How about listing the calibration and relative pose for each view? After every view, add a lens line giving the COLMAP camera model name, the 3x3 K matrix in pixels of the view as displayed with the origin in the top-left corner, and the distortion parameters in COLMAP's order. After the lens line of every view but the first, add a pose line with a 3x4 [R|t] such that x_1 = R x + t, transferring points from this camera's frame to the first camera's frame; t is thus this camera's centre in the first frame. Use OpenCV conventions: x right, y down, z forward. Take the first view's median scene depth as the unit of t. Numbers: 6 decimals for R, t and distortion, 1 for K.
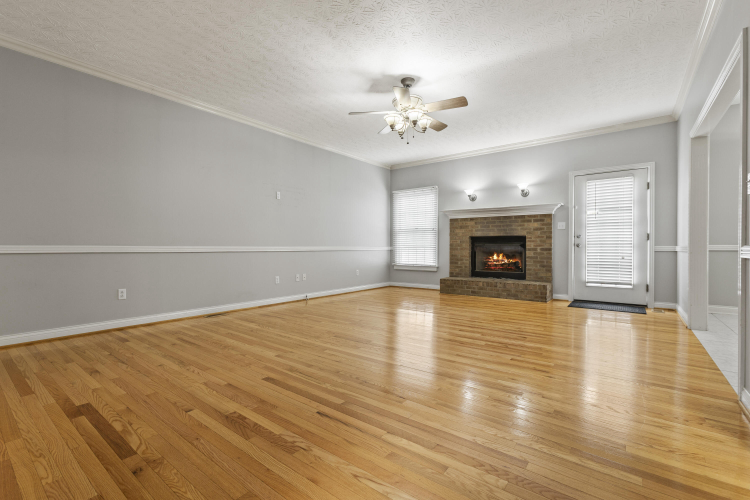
lens RADIAL K [[331.0, 0, 375.6], [0, 331.0, 252.0], [0, 0, 1]] dist [-0.010221, 0.002881]
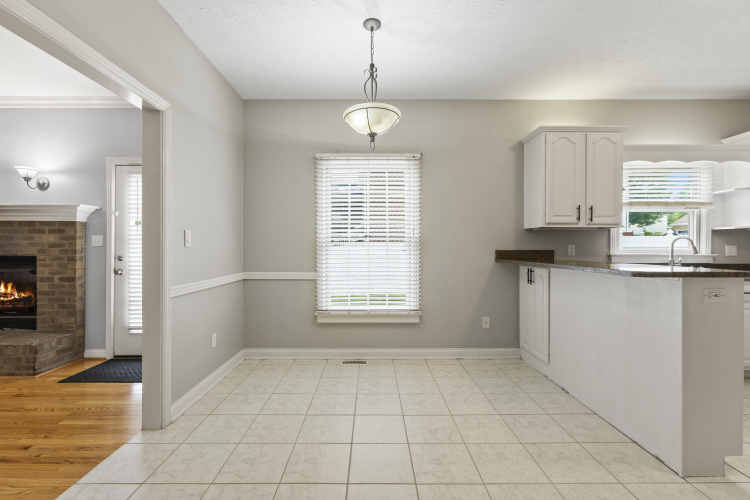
lens RADIAL K [[331.0, 0, 370.0], [0, 331.0, 245.2], [0, 0, 1]] dist [-0.010221, 0.002881]
pose [[0.801518, 0.001513, 0.597969, 0.601500], [0.004729, 0.999949, -0.008868, -0.062481], [-0.597952, 0.009936, 0.801470, 0.177406]]
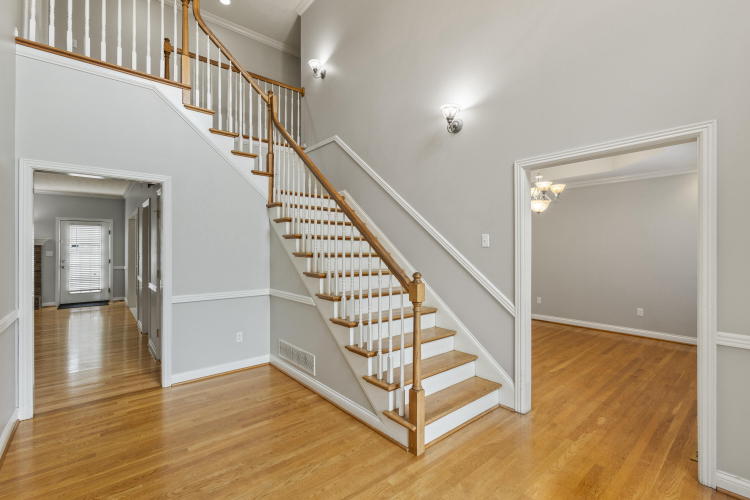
lens RADIAL K [[331.0, 0, 372.4], [0, 331.0, 245.9], [0, 0, 1]] dist [-0.010221, 0.002881]
pose [[0.236768, -0.000637, 0.971566, -0.479217], [0.009950, 0.999949, -0.001769, -0.095996], [-0.971515, 0.010086, 0.236762, -0.682101]]
